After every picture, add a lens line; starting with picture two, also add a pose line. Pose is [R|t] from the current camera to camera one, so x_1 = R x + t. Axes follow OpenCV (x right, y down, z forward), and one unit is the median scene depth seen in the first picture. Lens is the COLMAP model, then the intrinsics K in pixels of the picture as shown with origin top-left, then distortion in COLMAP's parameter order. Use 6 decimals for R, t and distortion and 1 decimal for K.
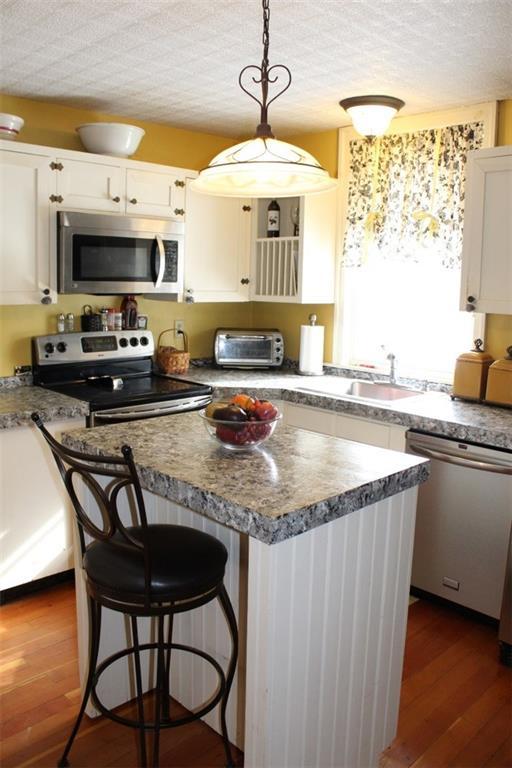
lens RADIAL K [[633.8, 0, 256.0], [0, 633.8, 384.0], [0, 0, 1]] dist [-0.171307, 0.213771]
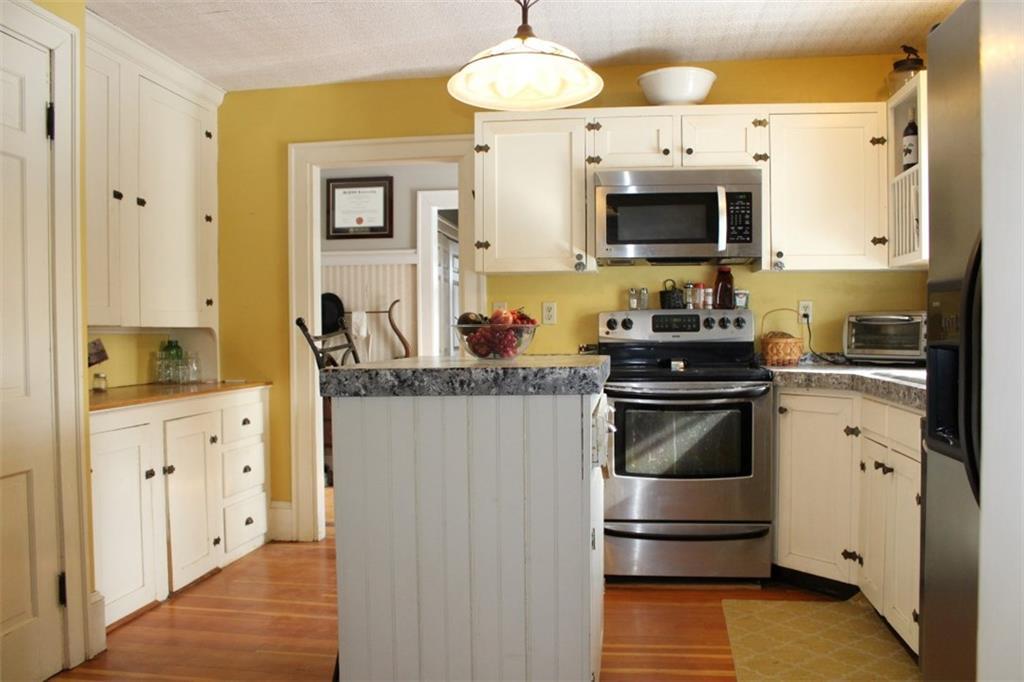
lens RADIAL K [[845.1, 0, 512.0], [0, 845.1, 341.0], [0, 0, 1]] dist [-0.171307, 0.213771]
pose [[0.625348, -0.014802, -0.780205, 0.516176], [-0.105877, 0.988965, -0.103624, 0.105100], [0.773130, 0.147407, 0.616881, 0.132367]]
